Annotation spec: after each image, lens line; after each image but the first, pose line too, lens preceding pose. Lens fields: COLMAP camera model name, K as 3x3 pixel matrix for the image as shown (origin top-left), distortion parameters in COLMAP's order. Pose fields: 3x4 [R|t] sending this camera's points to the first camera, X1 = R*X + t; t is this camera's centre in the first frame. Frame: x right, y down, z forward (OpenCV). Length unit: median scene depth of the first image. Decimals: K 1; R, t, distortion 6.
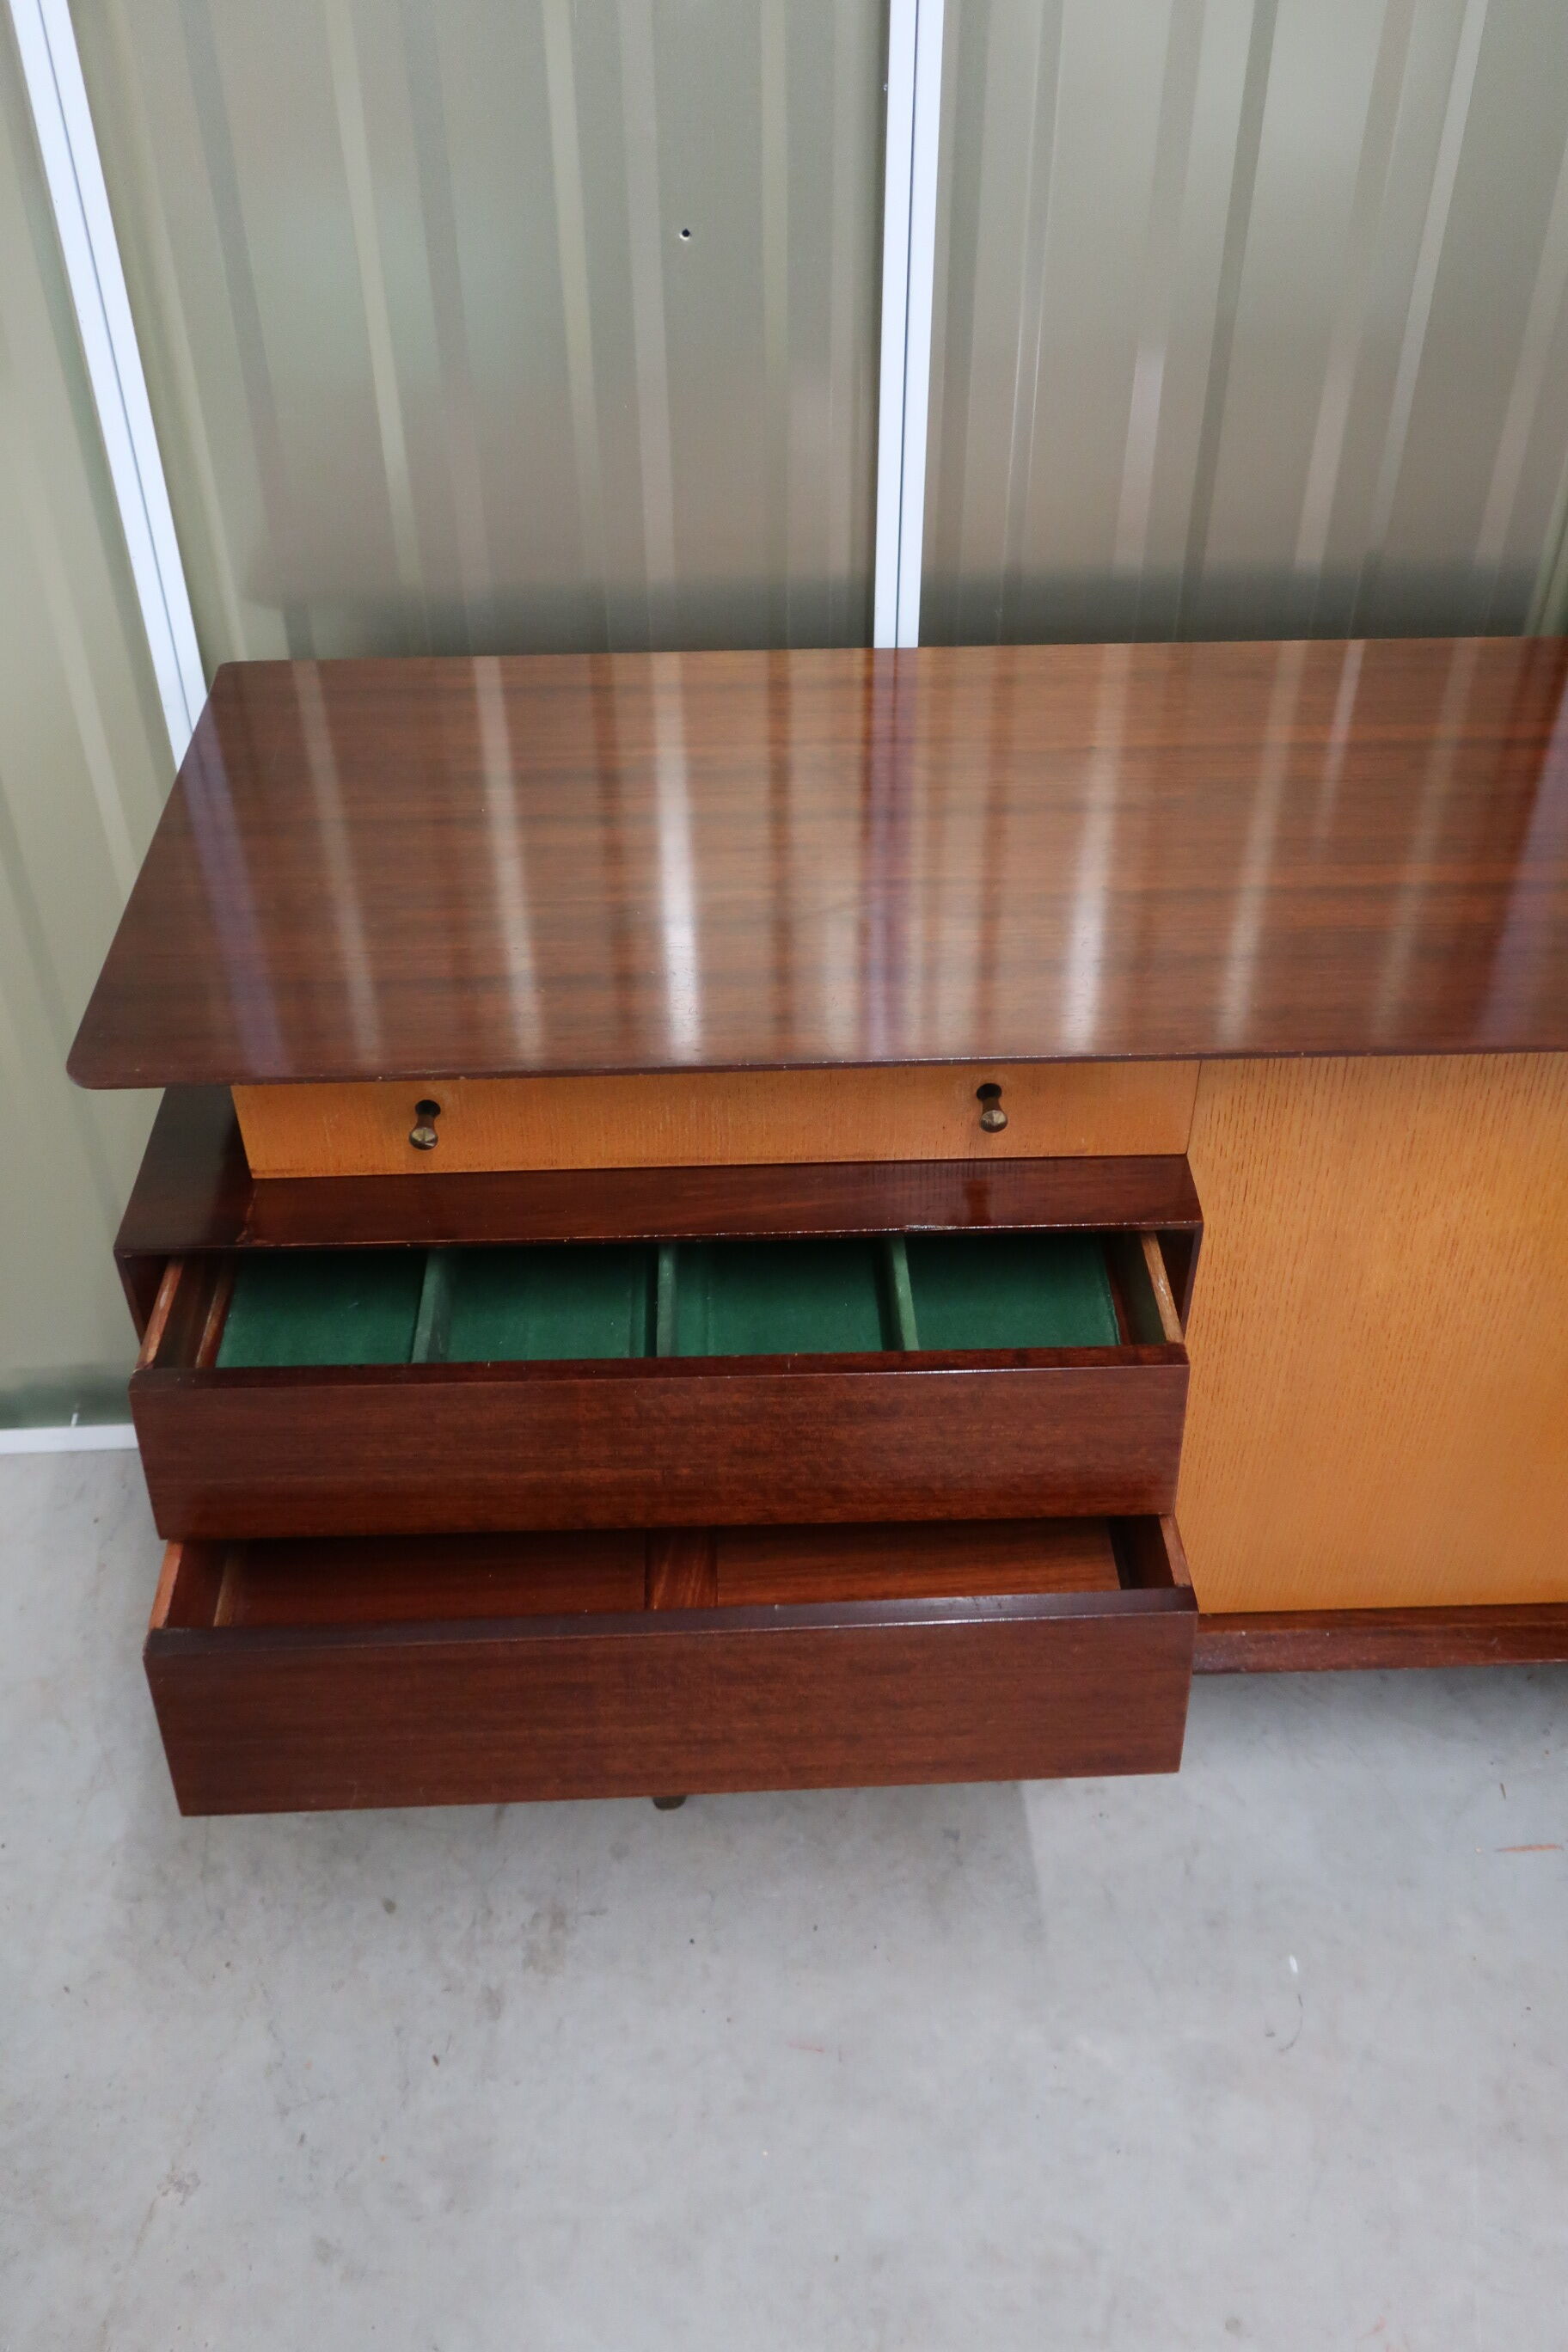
lens RADIAL K [[2033.9, 0, 784.0], [0, 2033.9, 1176.0], [0, 0, 1]] dist [0.006759, 0.027862]
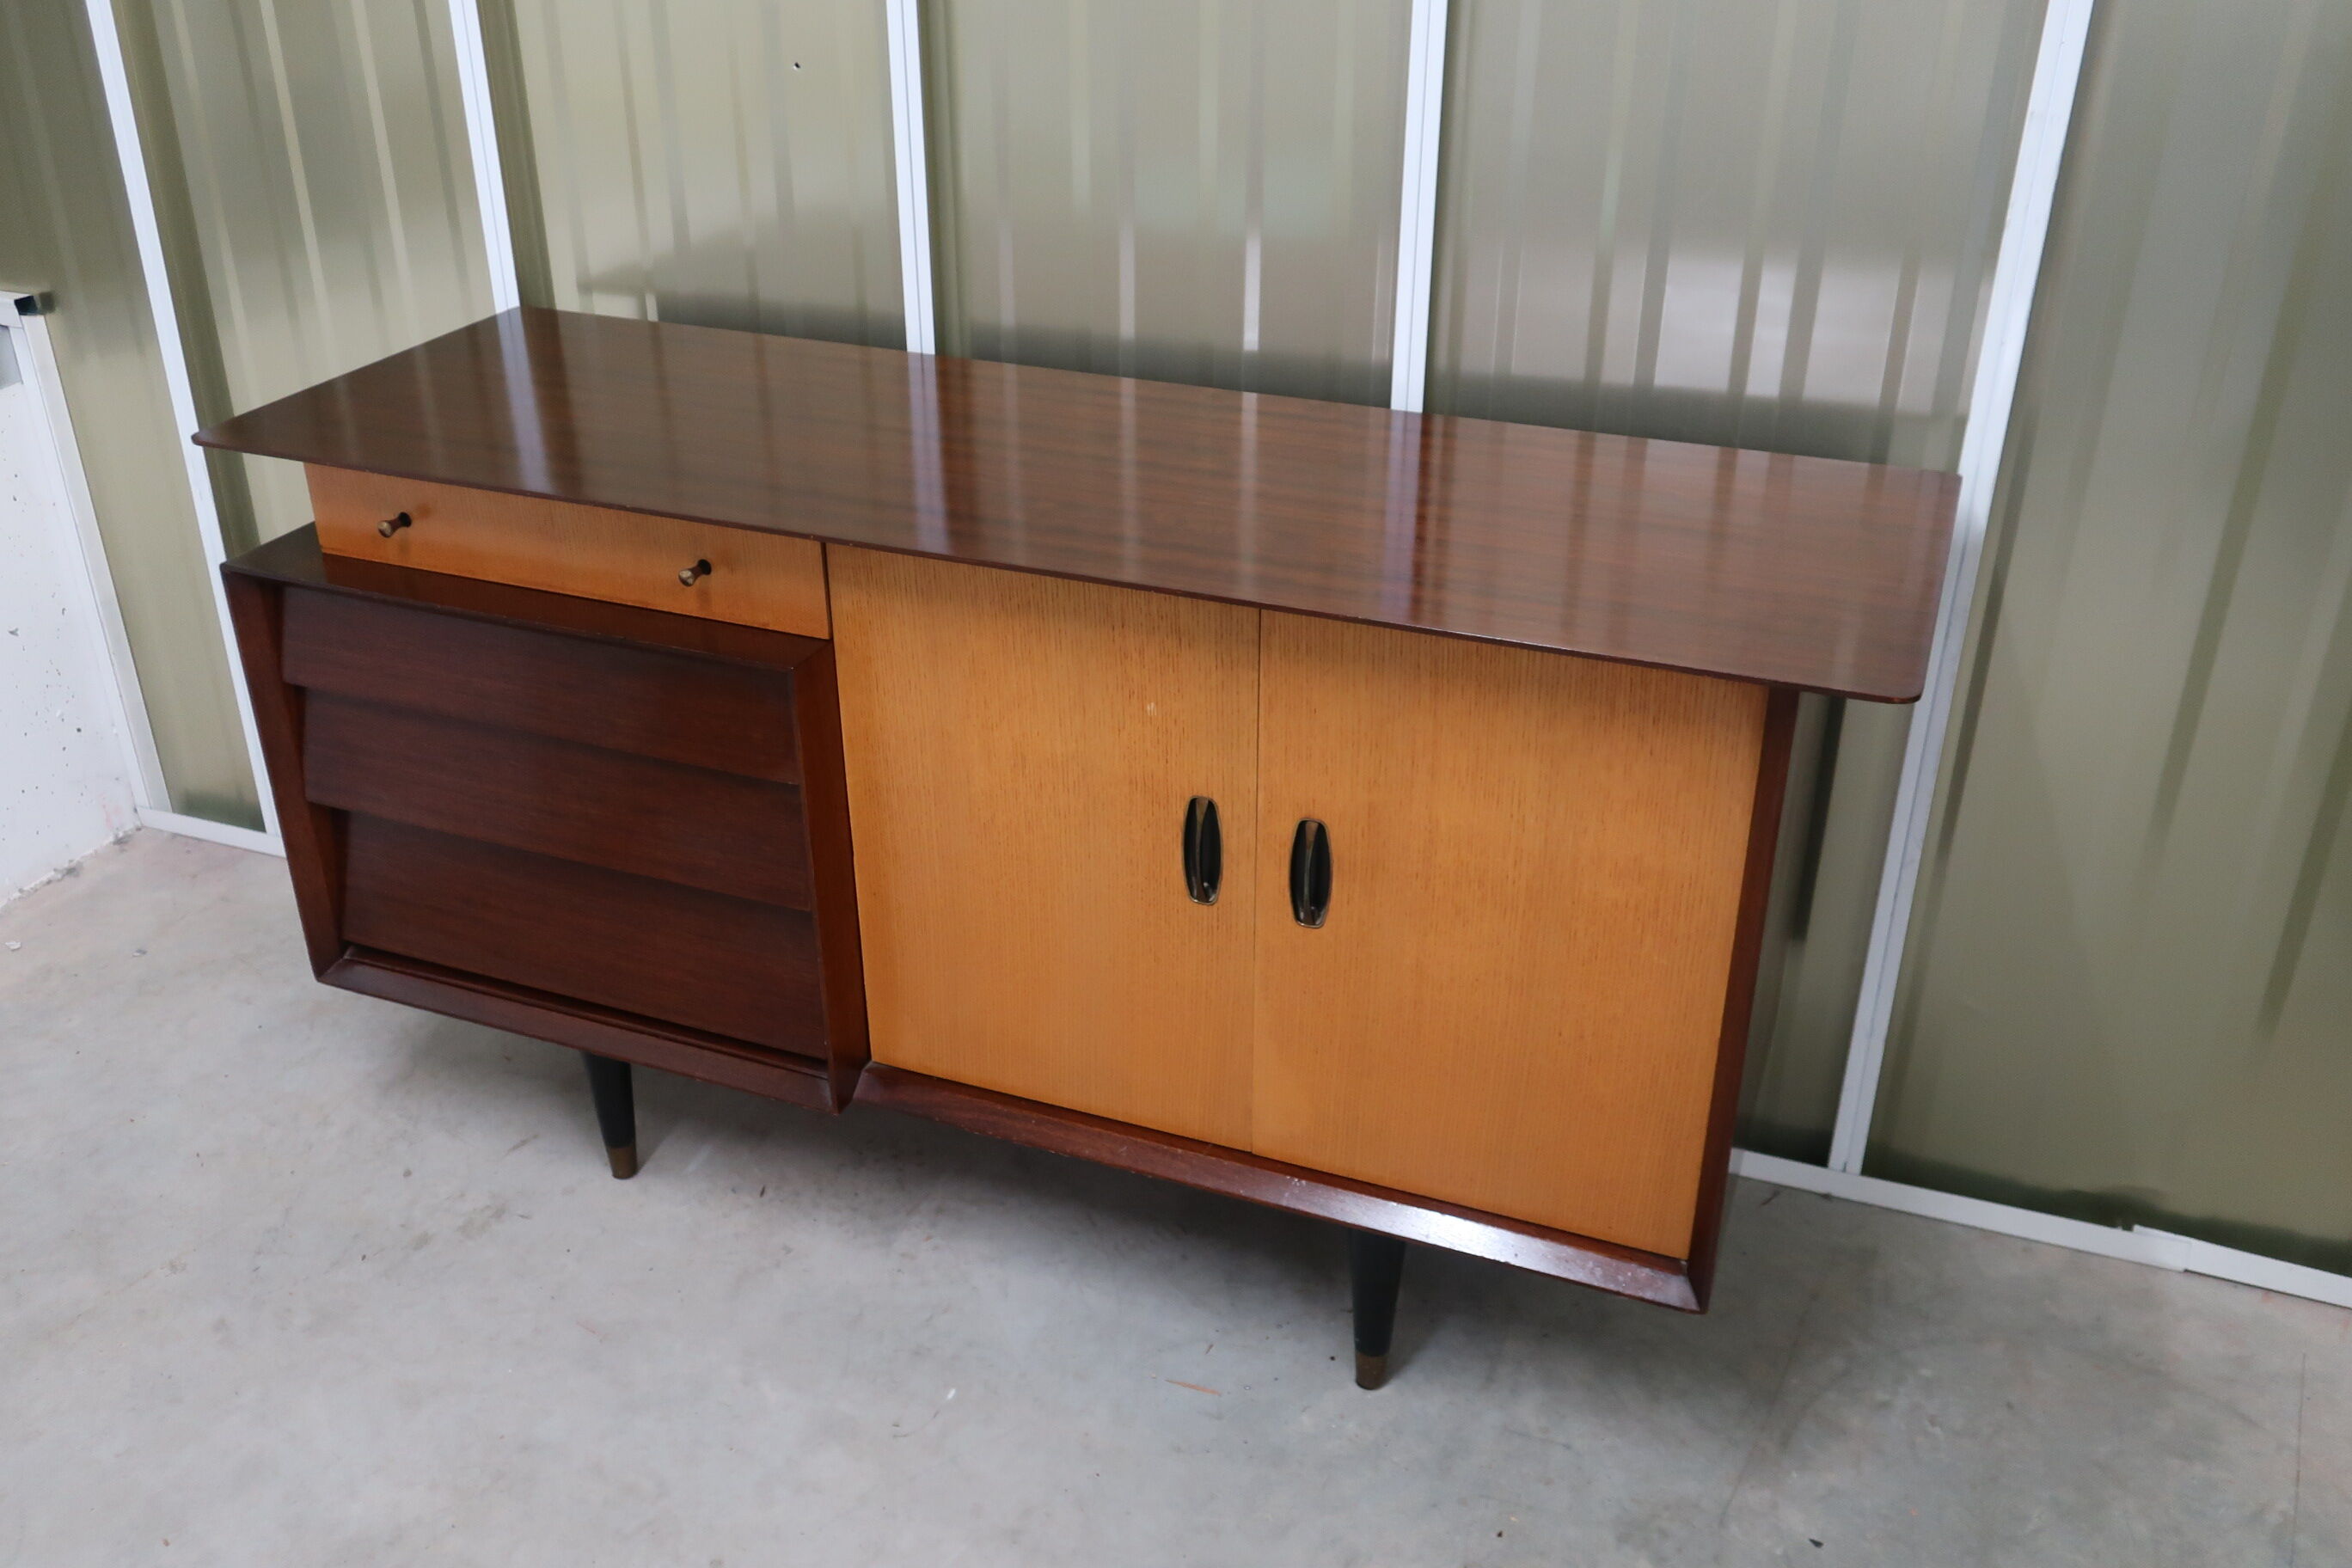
lens RADIAL K [[2057.2, 0, 1176.0], [0, 2057.2, 784.0], [0, 0, 1]] dist [0.006765, 0.003877]
pose [[0.915836, 0.192269, -0.352529, 0.780237], [-0.261090, 0.952130, -0.158997, 0.207506], [0.305083, 0.237657, 0.922195, -0.206450]]
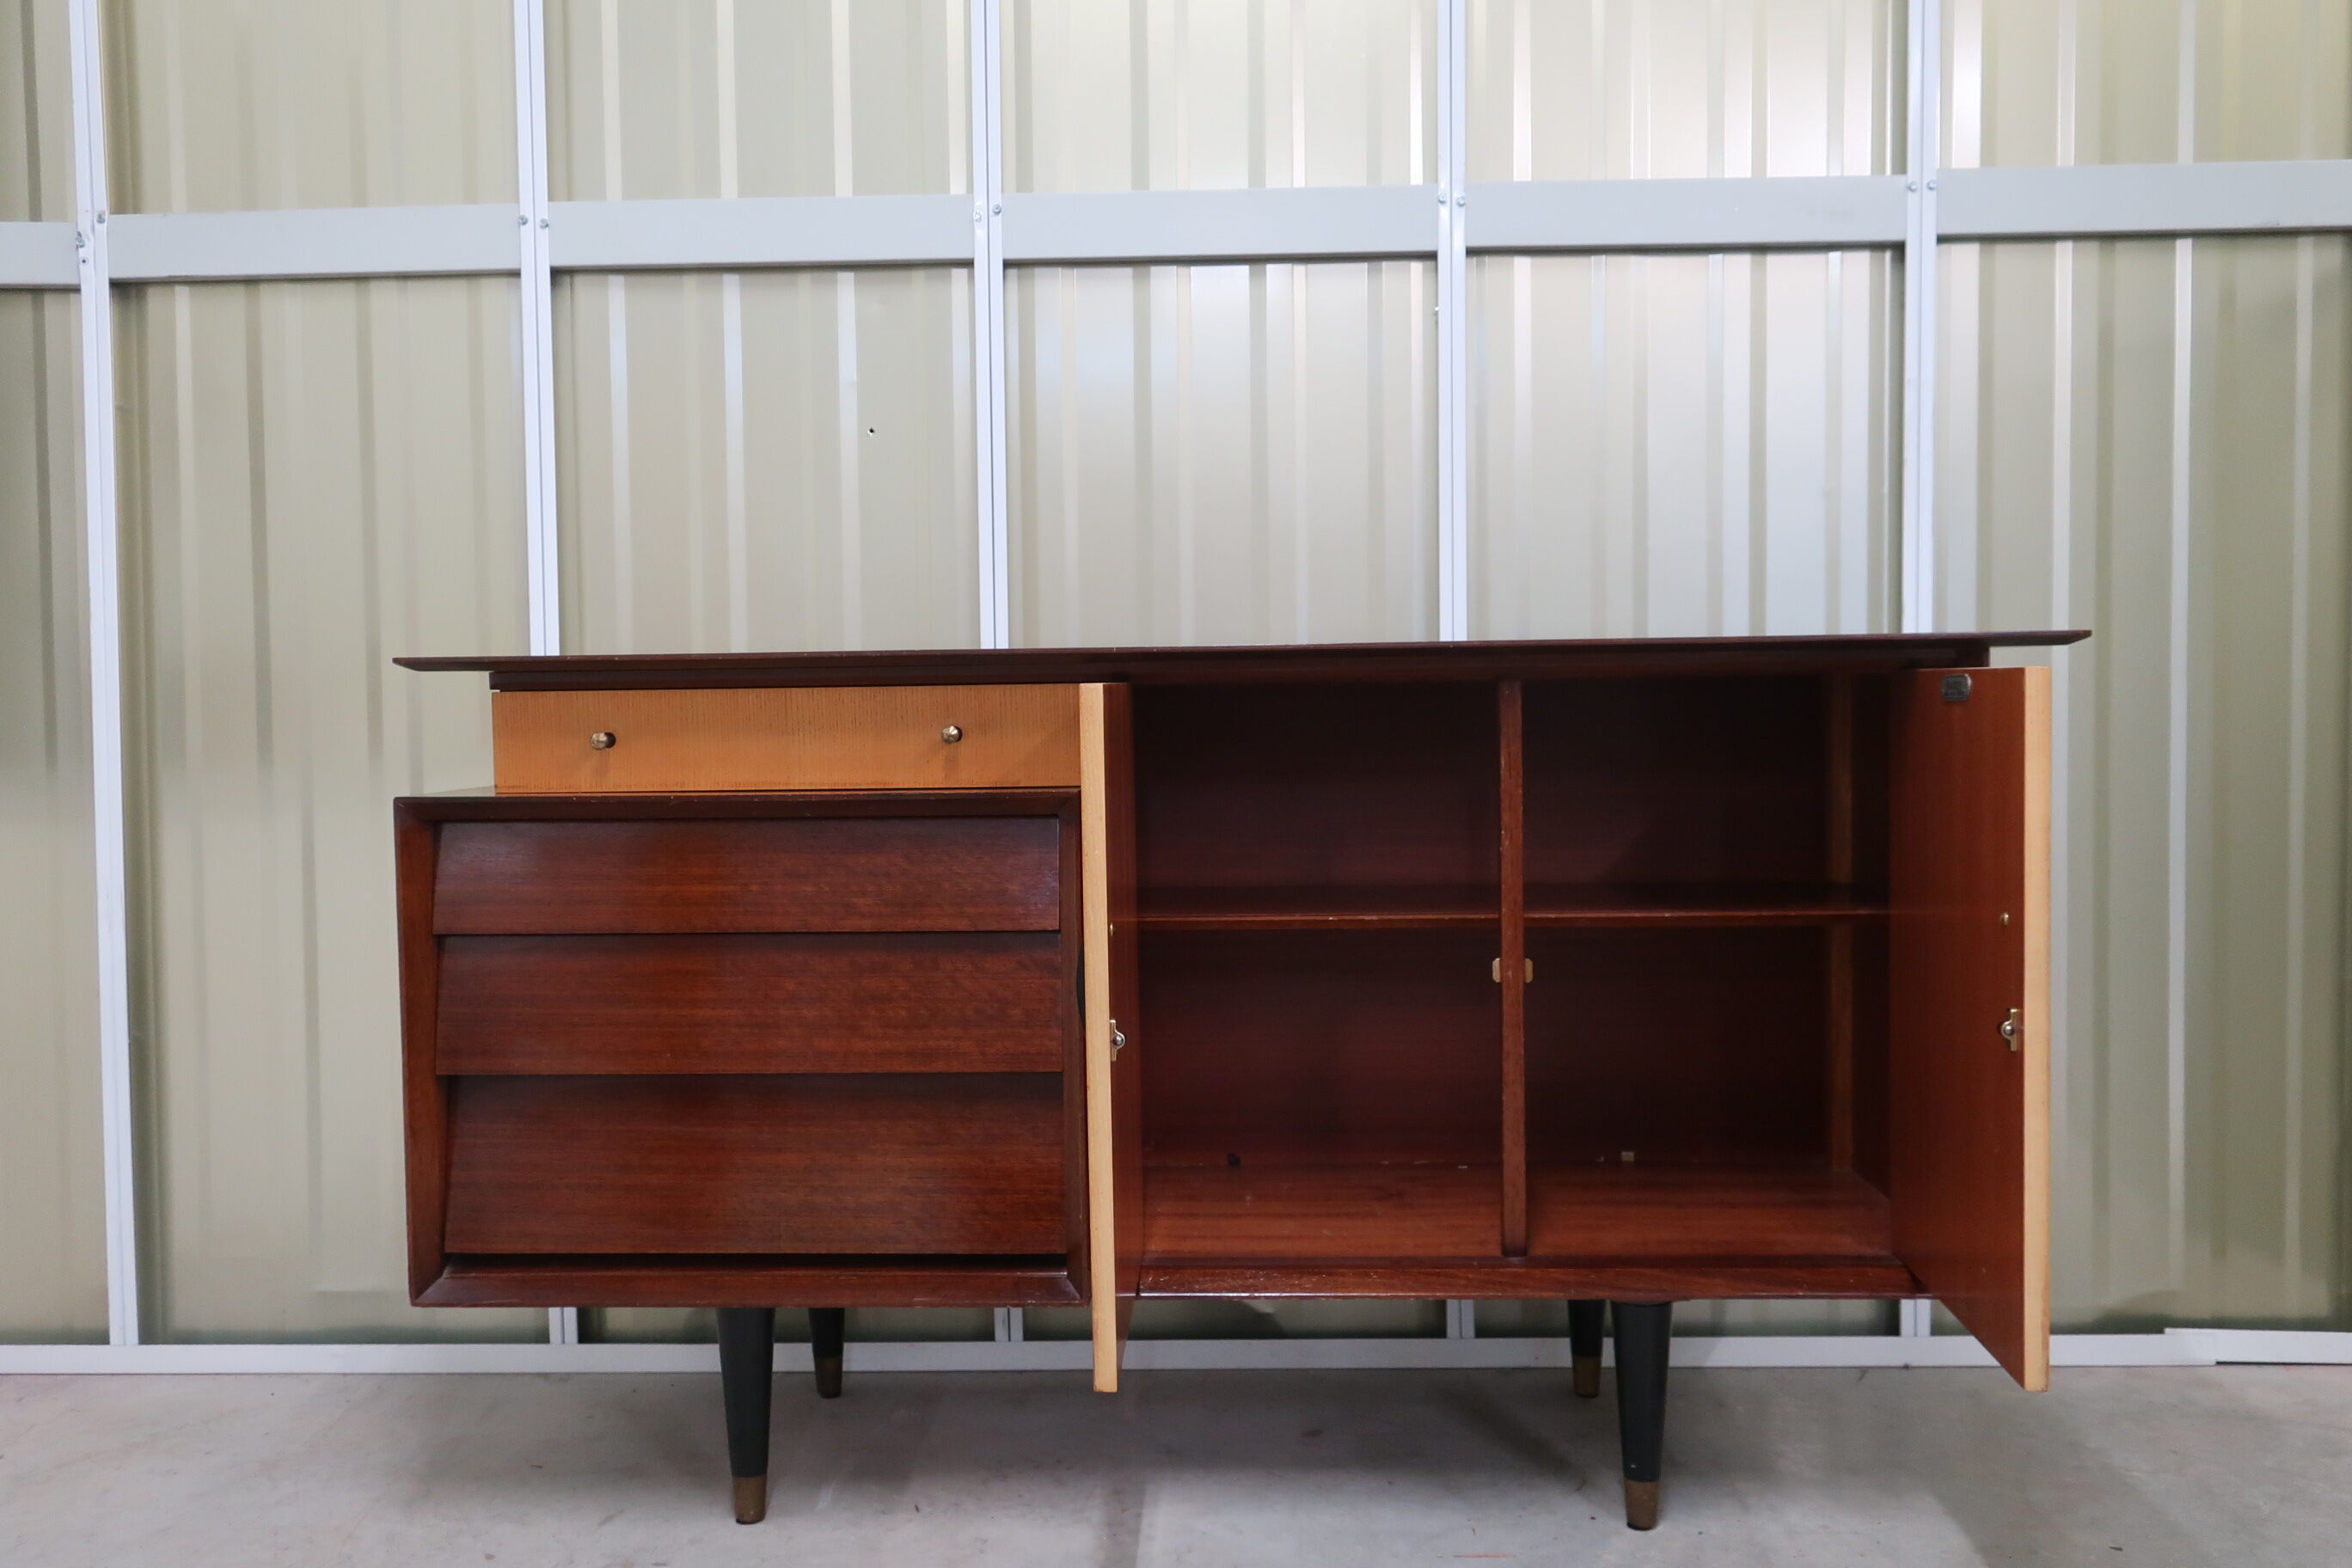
lens RADIAL K [[2066.1, 0, 1176.0], [0, 2066.1, 784.0], [0, 0, 1]] dist [0.003029, 0.004699]
pose [[0.996446, -0.004313, -0.084129, 0.322942], [-0.047131, 0.799210, -0.599202, 0.749057], [0.069821, 0.601037, 0.796166, -0.197257]]
